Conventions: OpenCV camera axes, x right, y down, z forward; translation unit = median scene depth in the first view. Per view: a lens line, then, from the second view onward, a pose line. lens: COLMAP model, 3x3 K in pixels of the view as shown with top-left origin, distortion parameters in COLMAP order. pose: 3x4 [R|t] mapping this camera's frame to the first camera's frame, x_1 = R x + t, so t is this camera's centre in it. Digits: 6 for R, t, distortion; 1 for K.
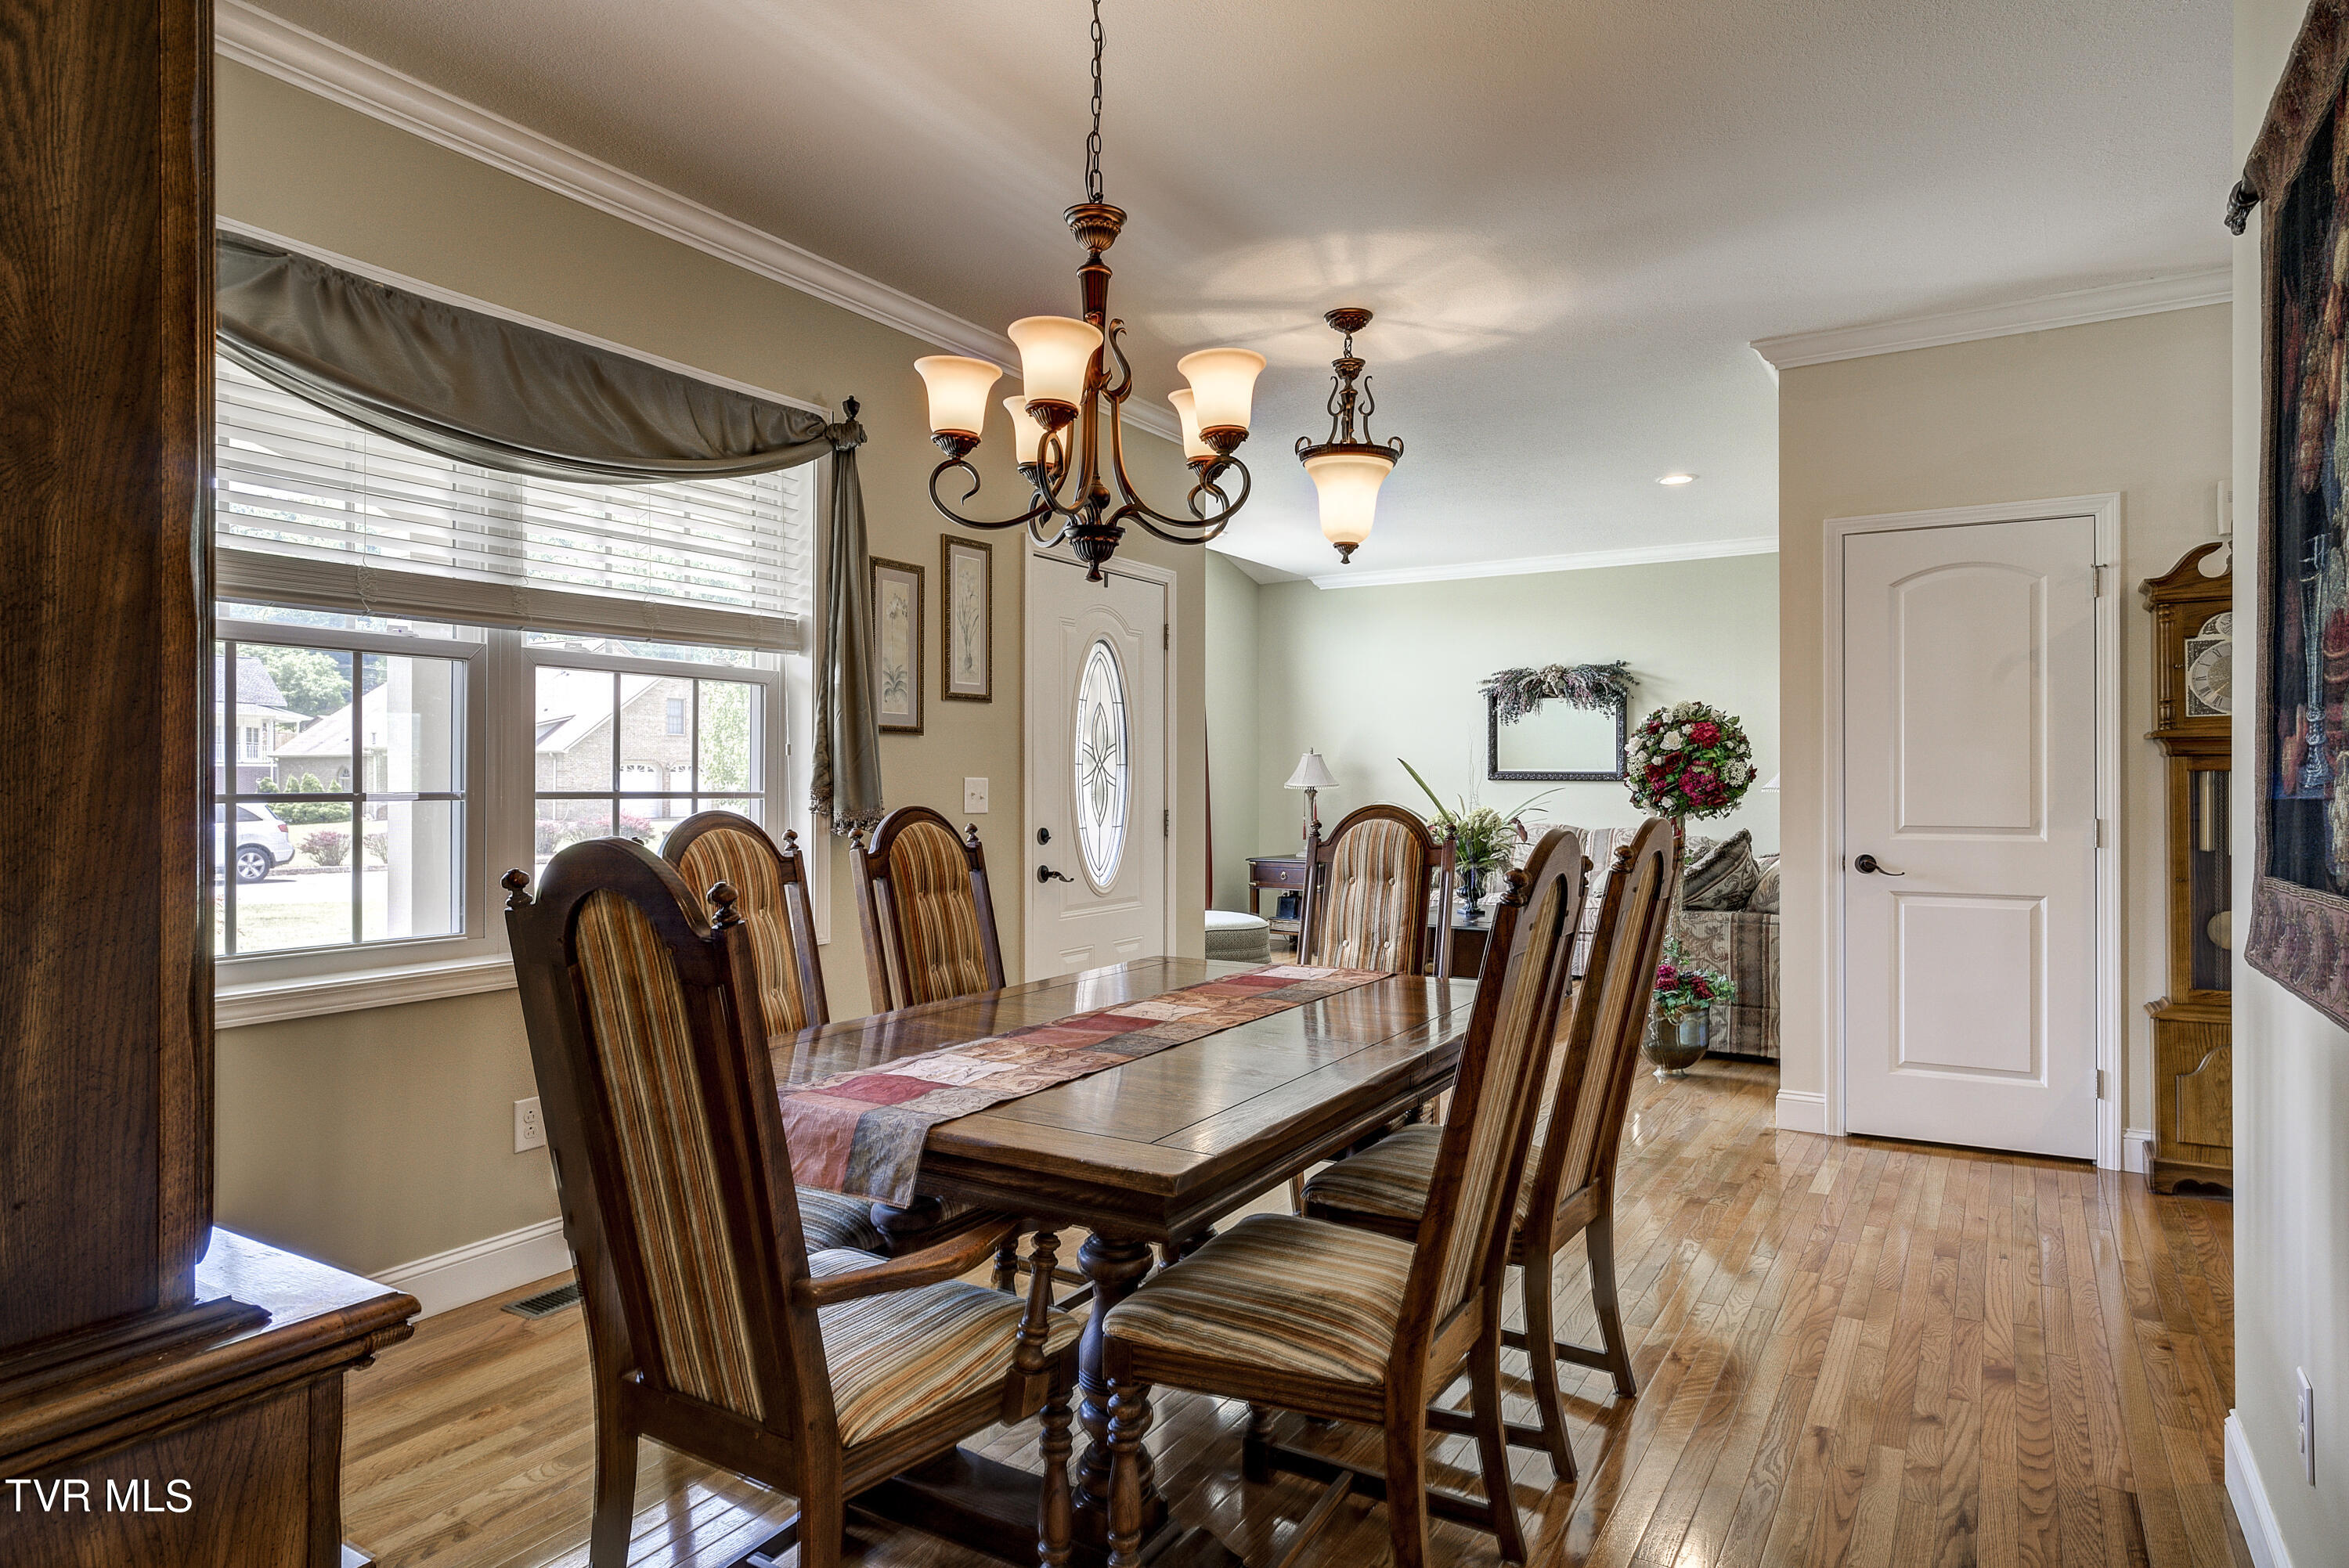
lens RADIAL K [[1357.6, 0, 1178.3], [0, 1357.6, 780.9], [0, 0, 1]] dist [0.003409, -0.001253]
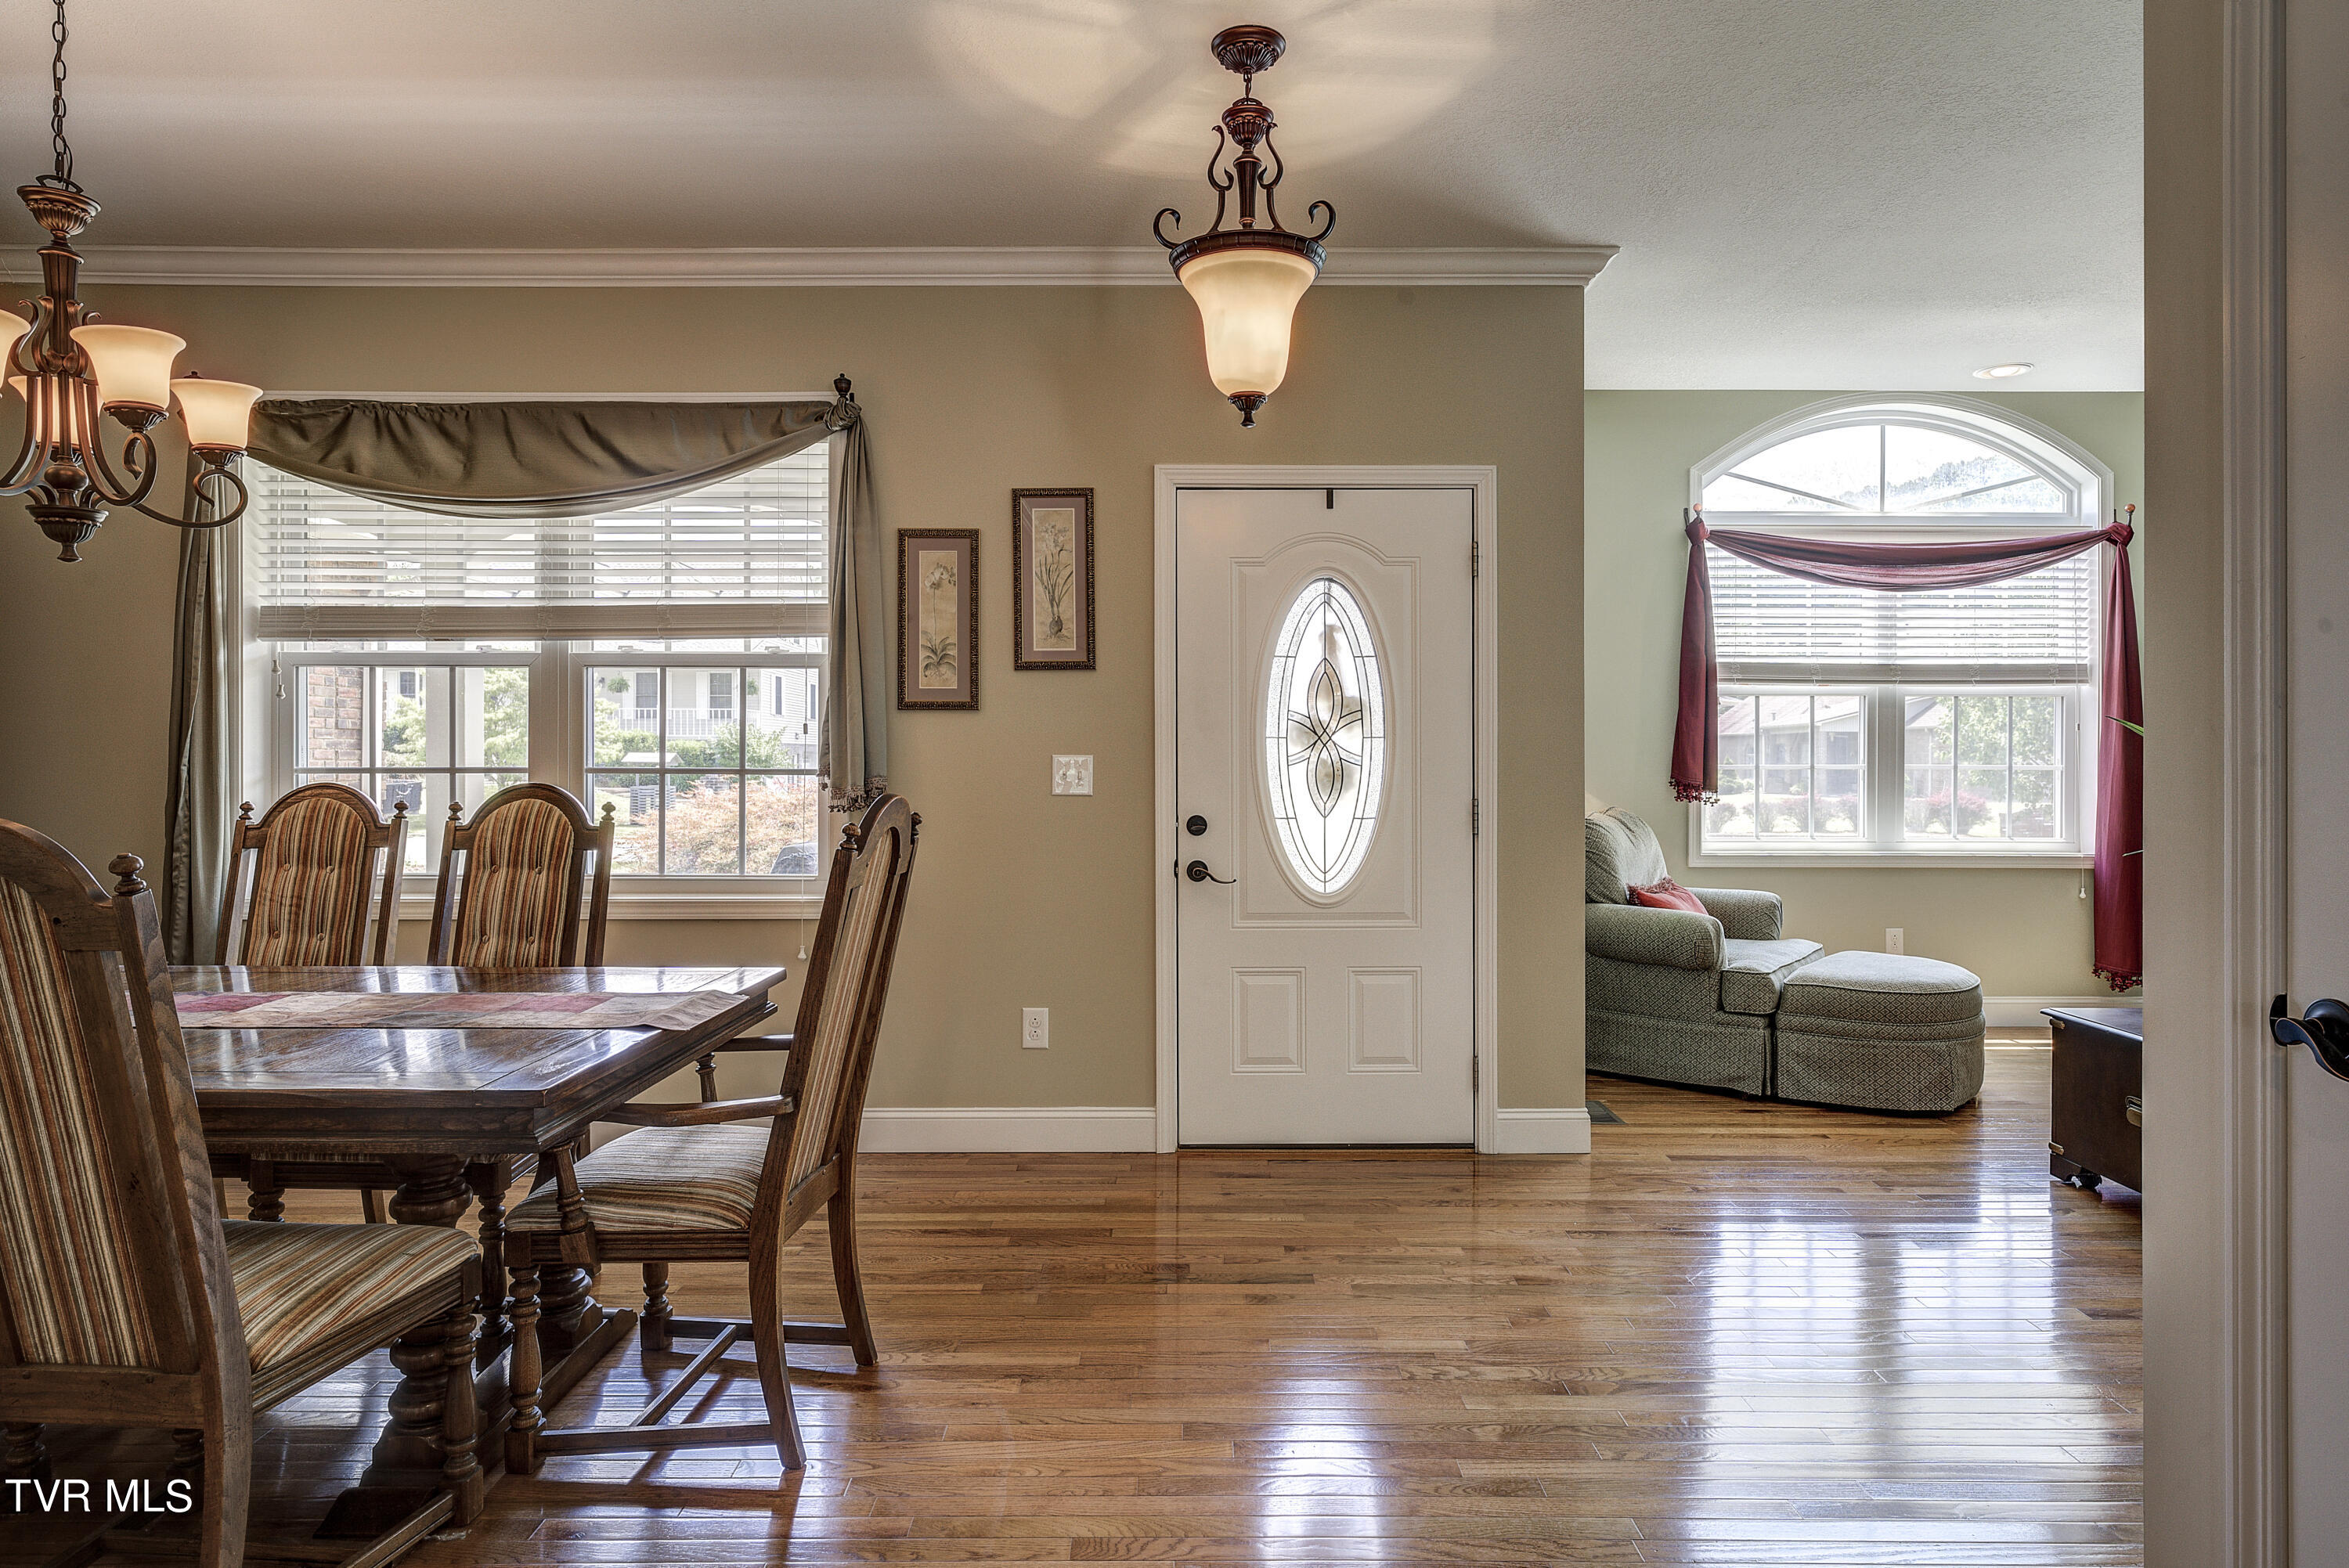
lens RADIAL K [[1325.5, 0, 1176.7], [0, 1325.5, 770.9], [0, 0, 1]] dist [-0.000706, -0.002899]
pose [[0.516229, 0.008095, -0.856412, 0.694960], [-0.000206, 0.999956, 0.009327, -0.000125], [0.856450, -0.004638, 0.516208, 0.679738]]
